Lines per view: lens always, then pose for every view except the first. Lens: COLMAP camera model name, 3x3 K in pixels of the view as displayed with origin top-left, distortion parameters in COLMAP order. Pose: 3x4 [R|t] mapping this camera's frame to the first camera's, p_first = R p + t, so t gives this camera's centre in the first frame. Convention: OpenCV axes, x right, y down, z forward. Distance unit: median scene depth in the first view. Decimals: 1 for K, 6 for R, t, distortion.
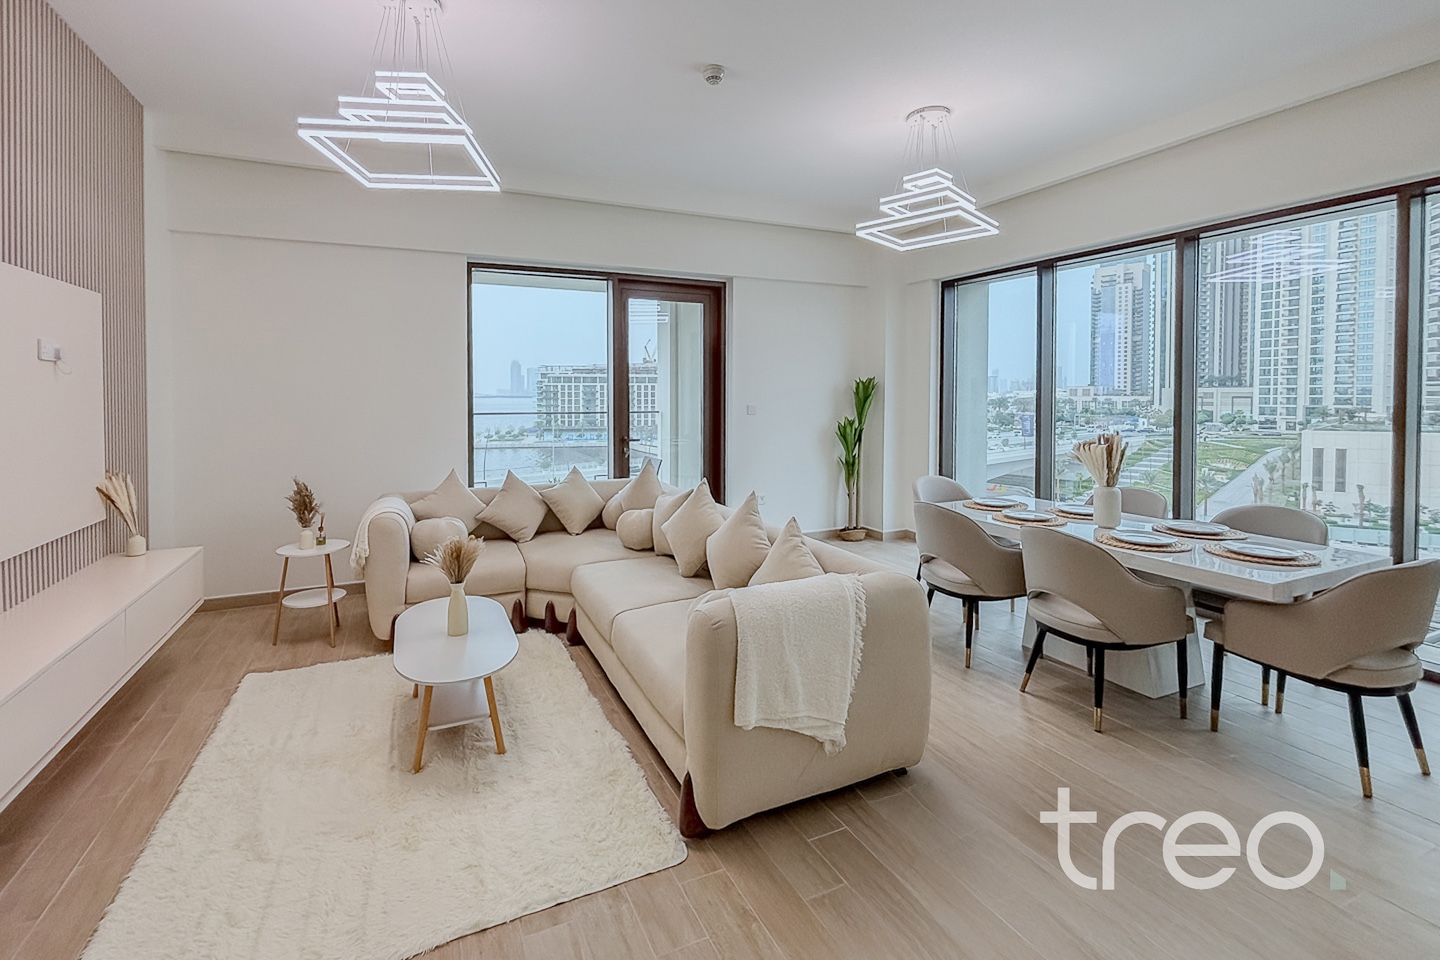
lens RADIAL K [[622.8, 0, 679.8], [0, 622.8, 406.0], [0, 0, 1]] dist [-0.001197, 0.000244]
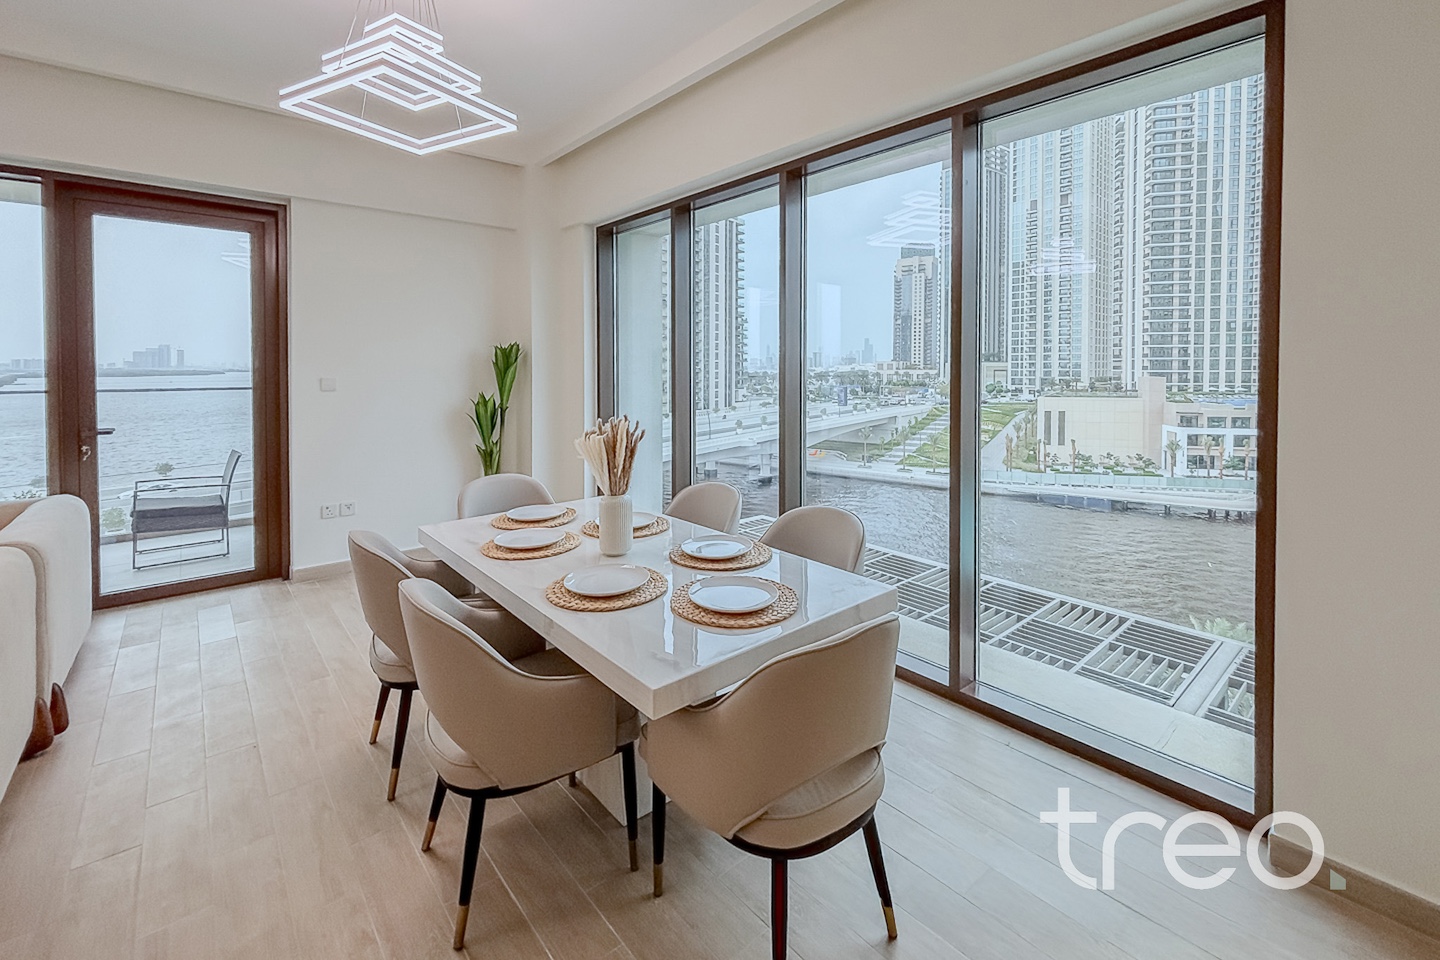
lens RADIAL K [[614.4, 0, 710.7], [0, 614.4, 384.1], [0, 0, 1]] dist [0.006956, -0.000274]
pose [[0.955034, -0.006958, 0.296416, 0.471455], [0.004705, 0.999954, 0.008314, 0.002400], [-0.296460, -0.006545, 0.955023, 0.255501]]
